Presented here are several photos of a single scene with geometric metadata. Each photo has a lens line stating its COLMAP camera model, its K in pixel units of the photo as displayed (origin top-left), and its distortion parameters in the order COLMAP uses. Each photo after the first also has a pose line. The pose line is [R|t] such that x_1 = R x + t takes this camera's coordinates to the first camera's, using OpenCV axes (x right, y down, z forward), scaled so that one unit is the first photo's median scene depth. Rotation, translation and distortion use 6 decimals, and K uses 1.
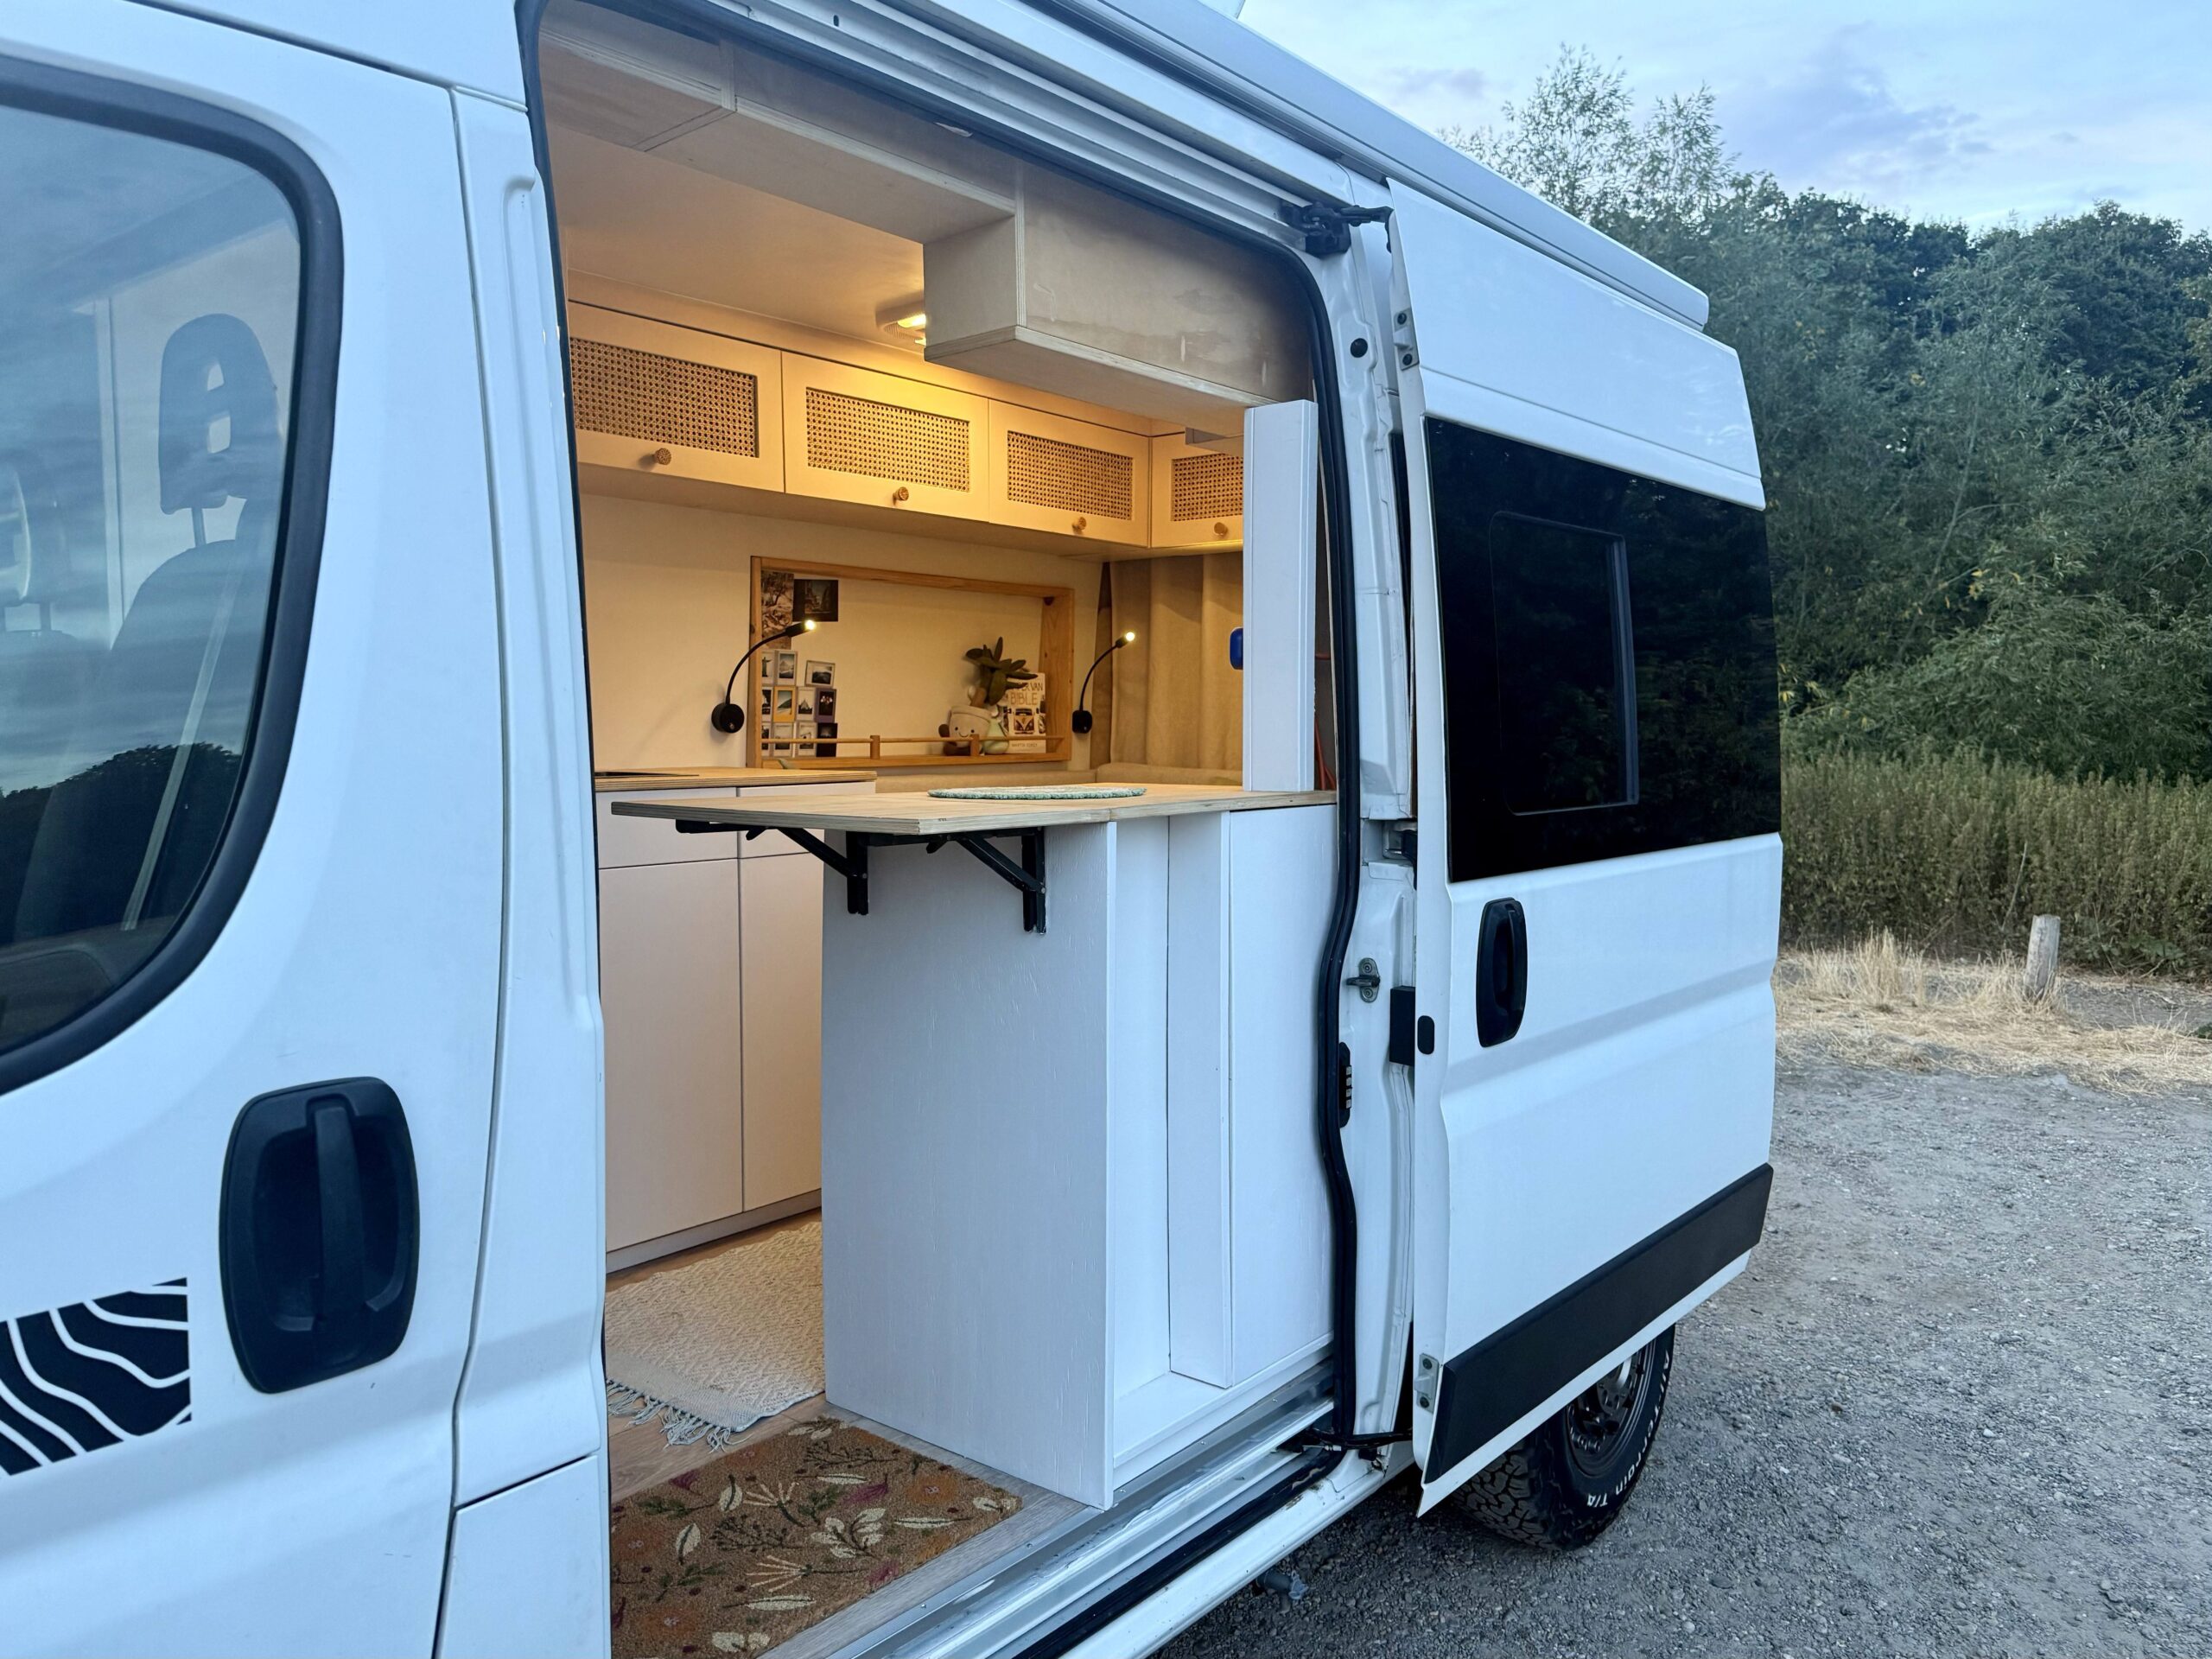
lens RADIAL K [[1564.4, 0, 1103.6], [0, 1564.4, 841.3], [0, 0, 1]] dist [0.061508, -0.087148]
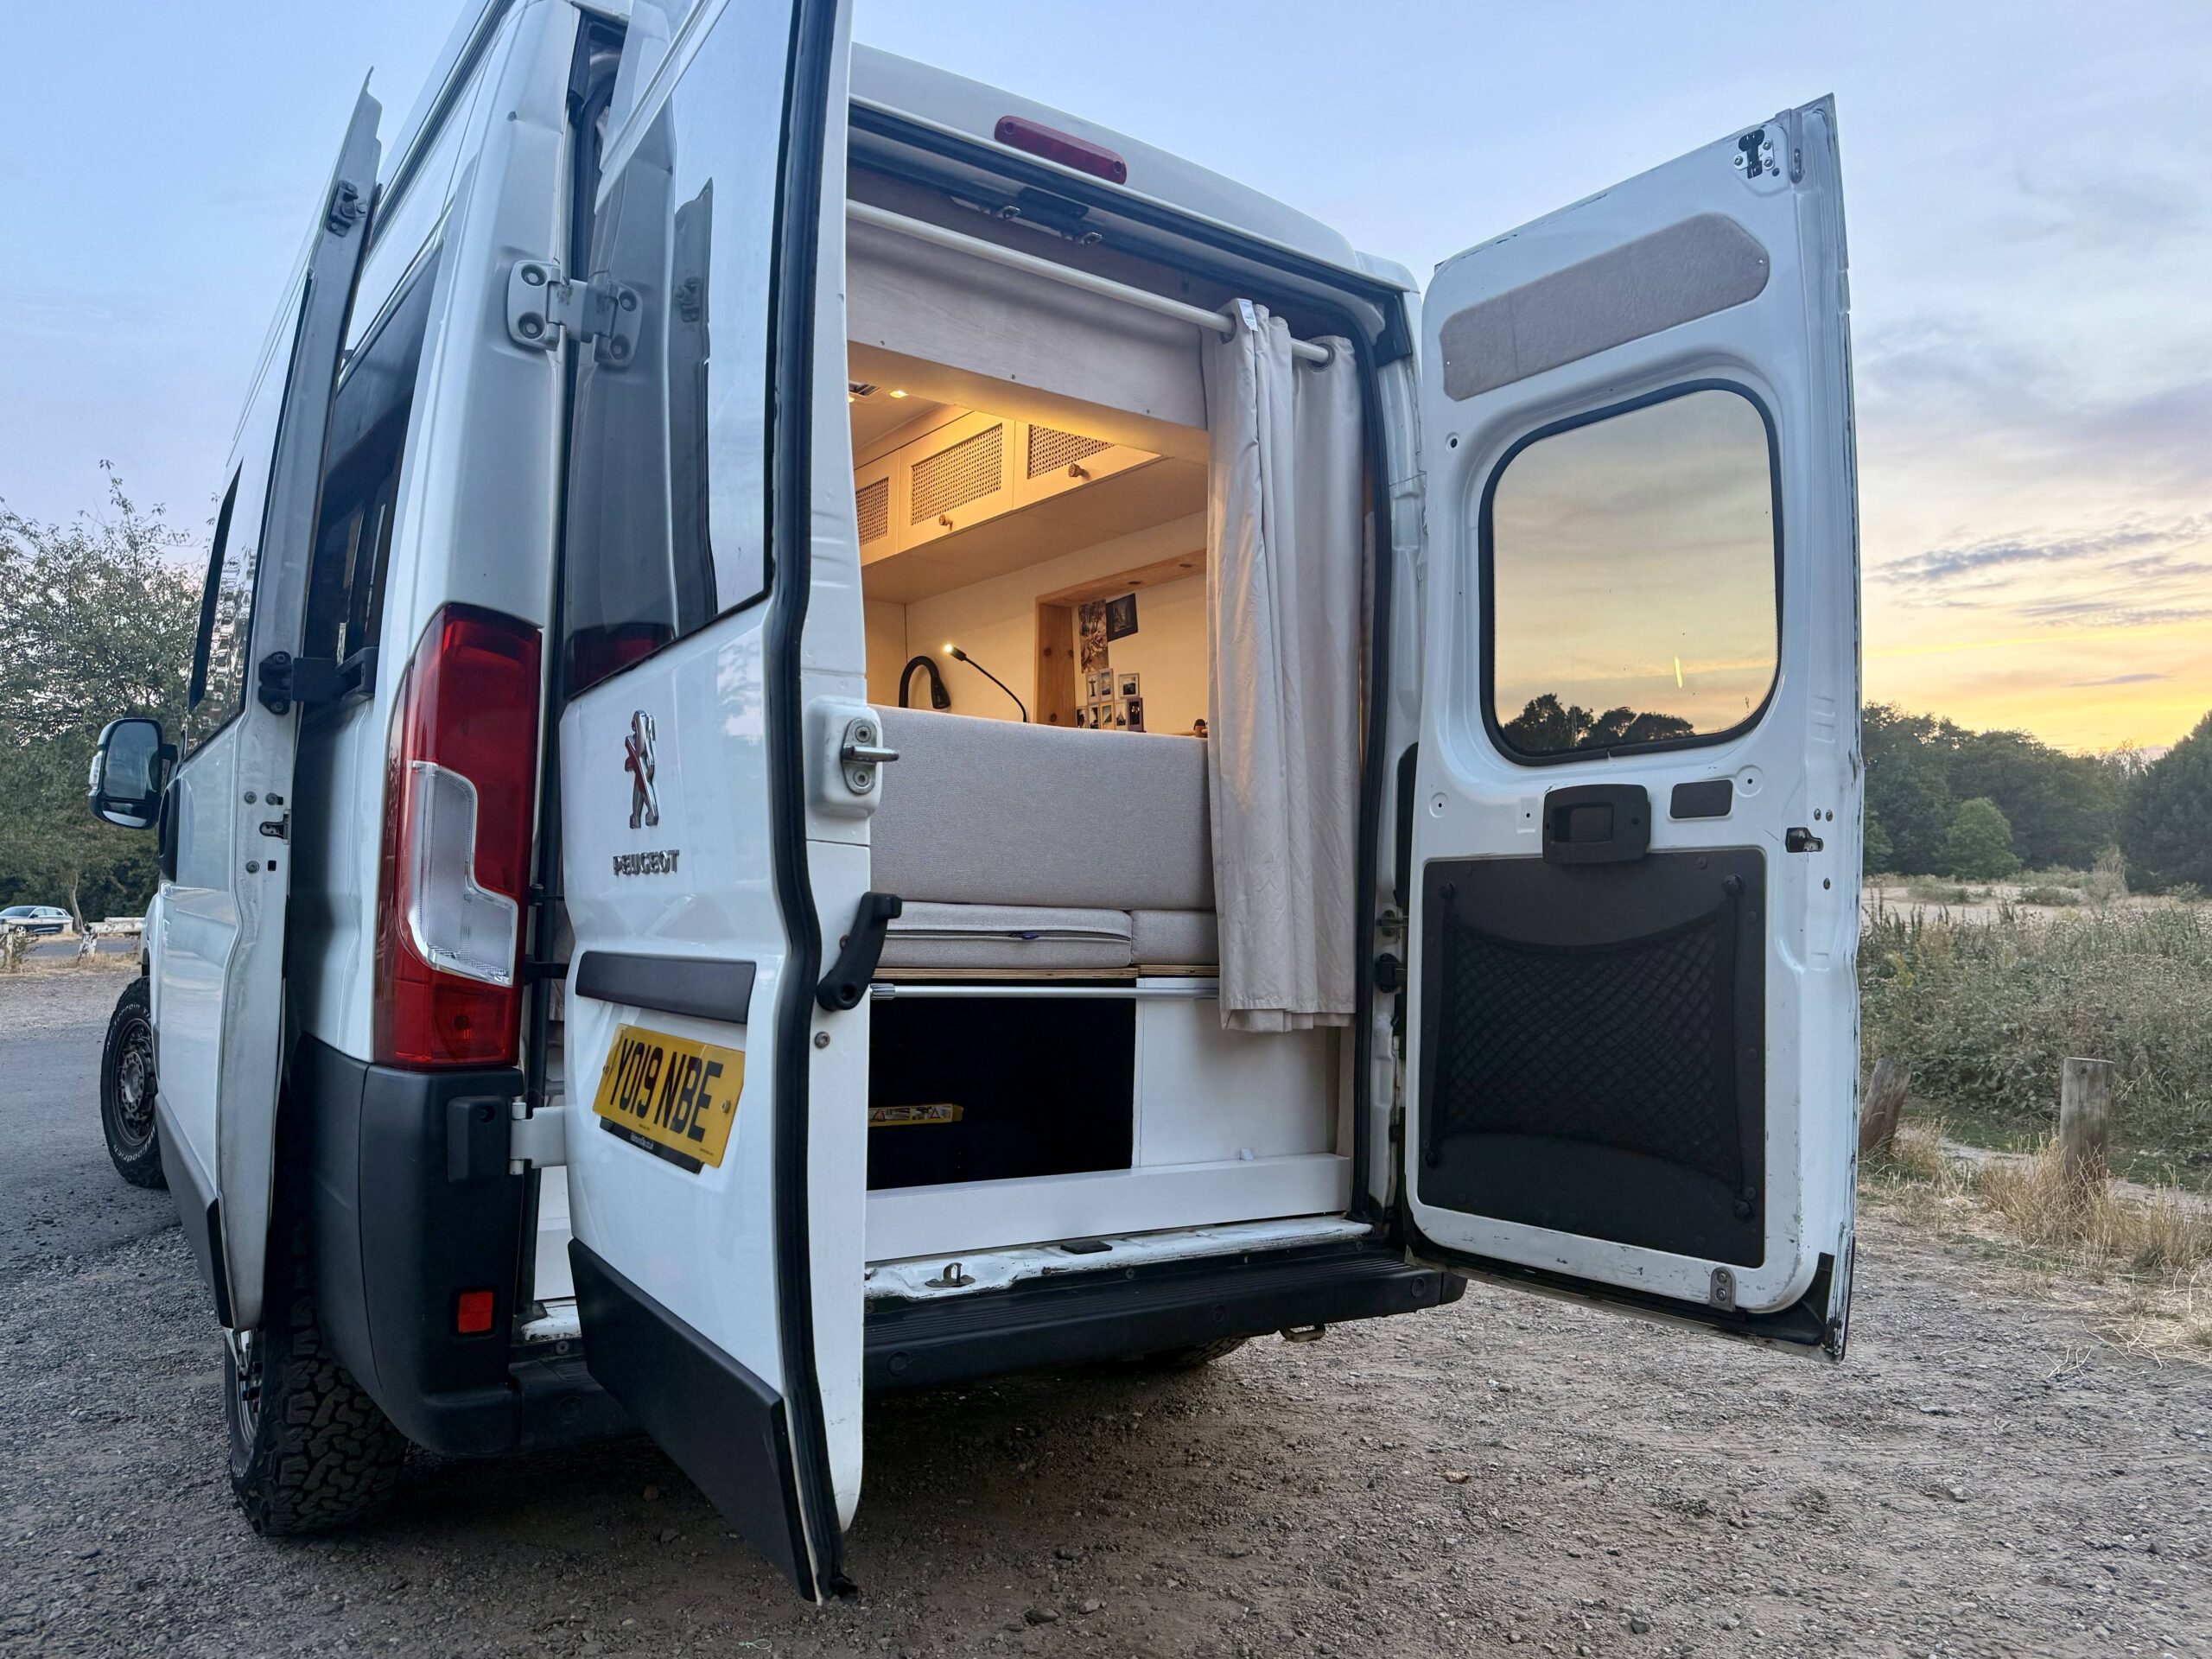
lens RADIAL K [[1564.4, 0, 1103.6], [0, 1564.4, 841.3], [0, 0, 1]] dist [0.061508, -0.087148]
pose [[-0.274076, -0.053913, -0.960196, 0.844685], [-0.095243, 0.995041, -0.028684, 0.028679], [0.956980, 0.083590, -0.277851, 1.325179]]
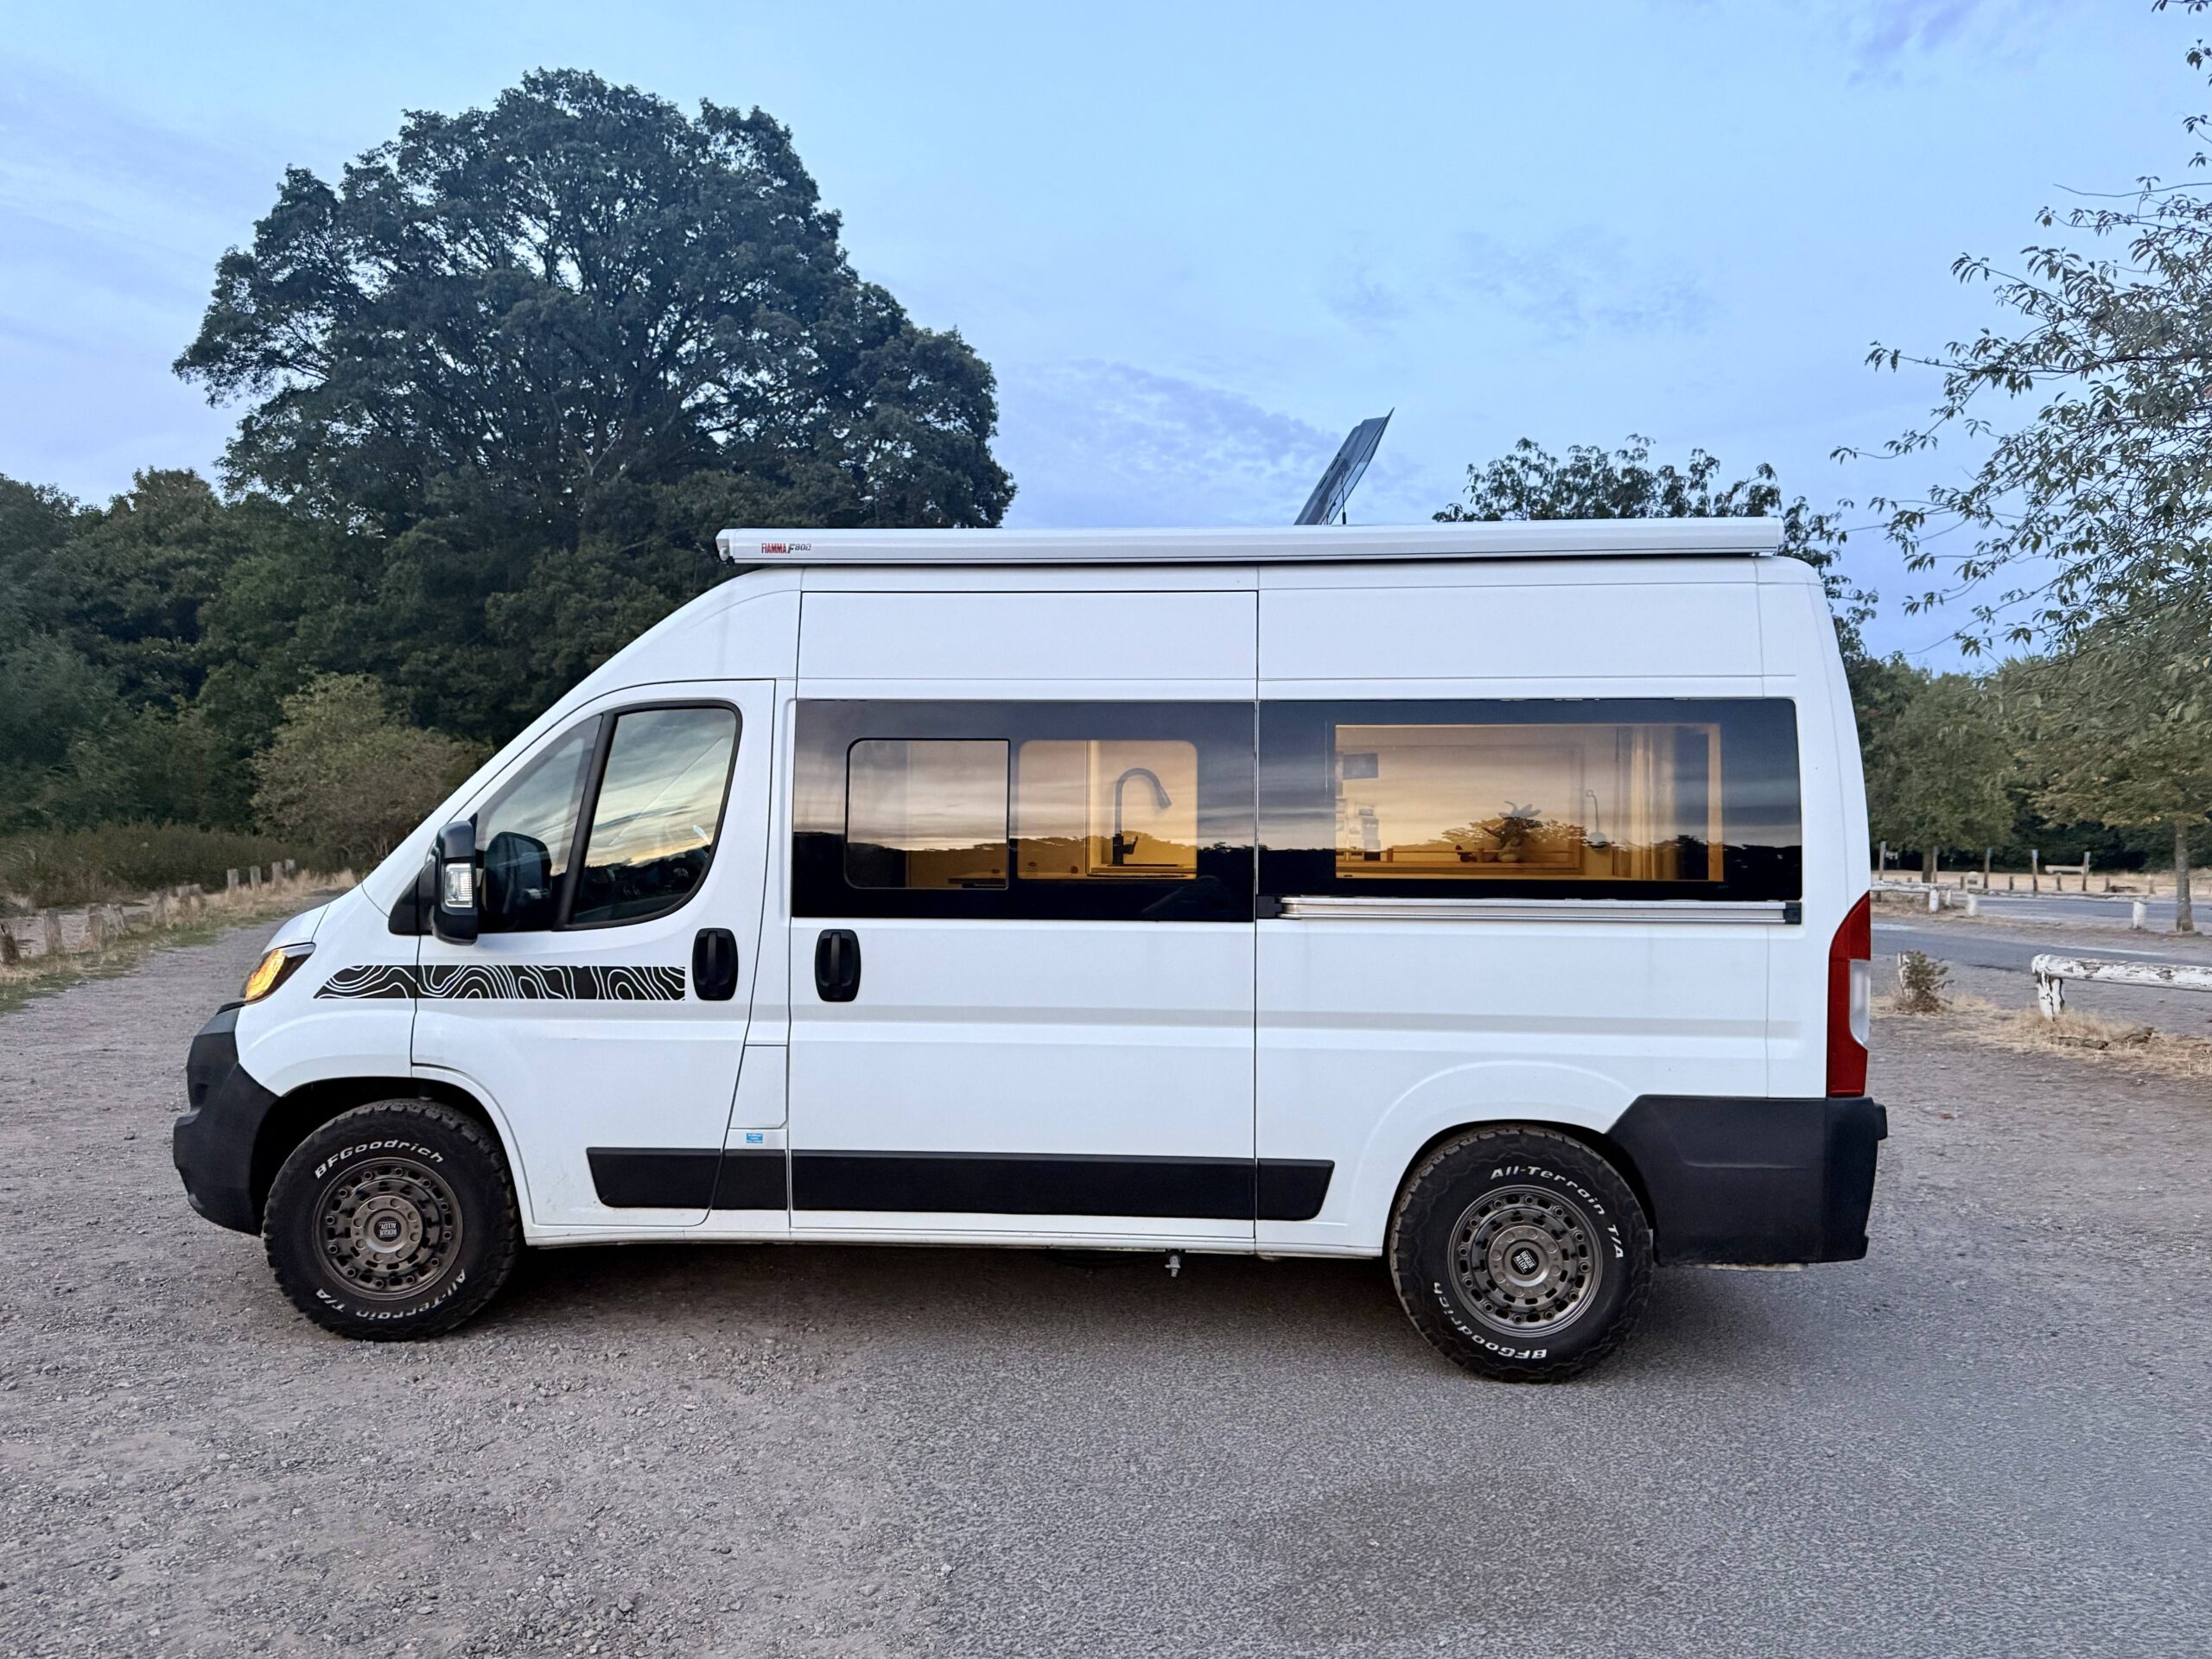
lens RADIAL K [[1564.4, 0, 1103.6], [0, 1564.4, 841.3], [0, 0, 1]] dist [0.061508, -0.087148]
pose [[0.580561, 0.013036, -0.814113, 1.013490], [-0.067337, 0.997215, -0.032051, -0.003955], [0.811428, 0.073428, 0.579822, -0.171994]]
